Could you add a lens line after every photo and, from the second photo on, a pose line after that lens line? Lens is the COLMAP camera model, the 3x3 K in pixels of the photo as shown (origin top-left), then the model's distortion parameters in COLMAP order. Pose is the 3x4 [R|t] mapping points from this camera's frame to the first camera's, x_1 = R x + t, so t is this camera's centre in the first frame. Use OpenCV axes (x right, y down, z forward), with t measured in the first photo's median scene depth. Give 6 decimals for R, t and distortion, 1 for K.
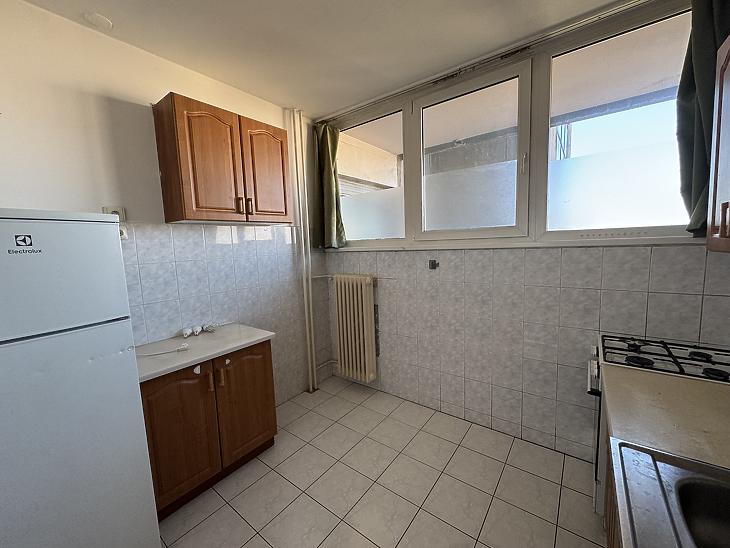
lens RADIAL K [[292.8, 0, 360.9], [0, 292.8, 272.9], [0, 0, 1]] dist [-0.000358, -0.000145]
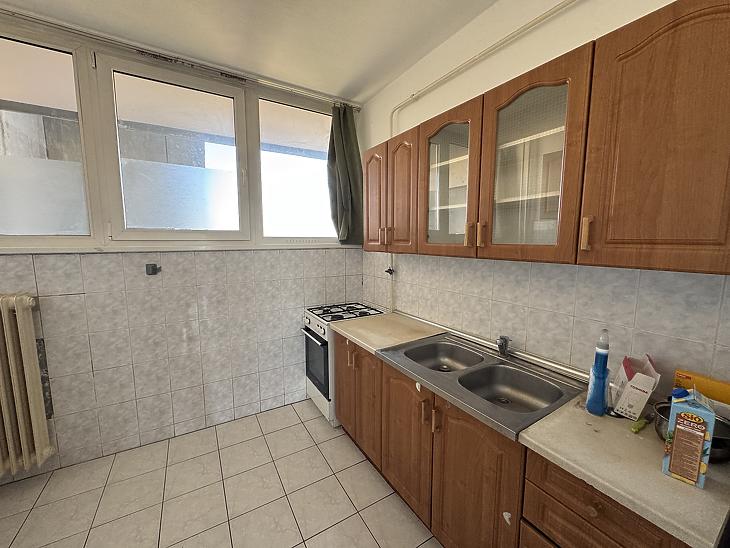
lens RADIAL K [[292.8, 0, 361.1], [0, 292.8, 272.2], [0, 0, 1]] dist [-0.000358, -0.000145]
pose [[0.371997, -0.065844, 0.925896, -0.310087], [0.077065, 0.996228, 0.039883, -0.007979], [-0.925029, 0.056517, 0.375669, 0.130282]]
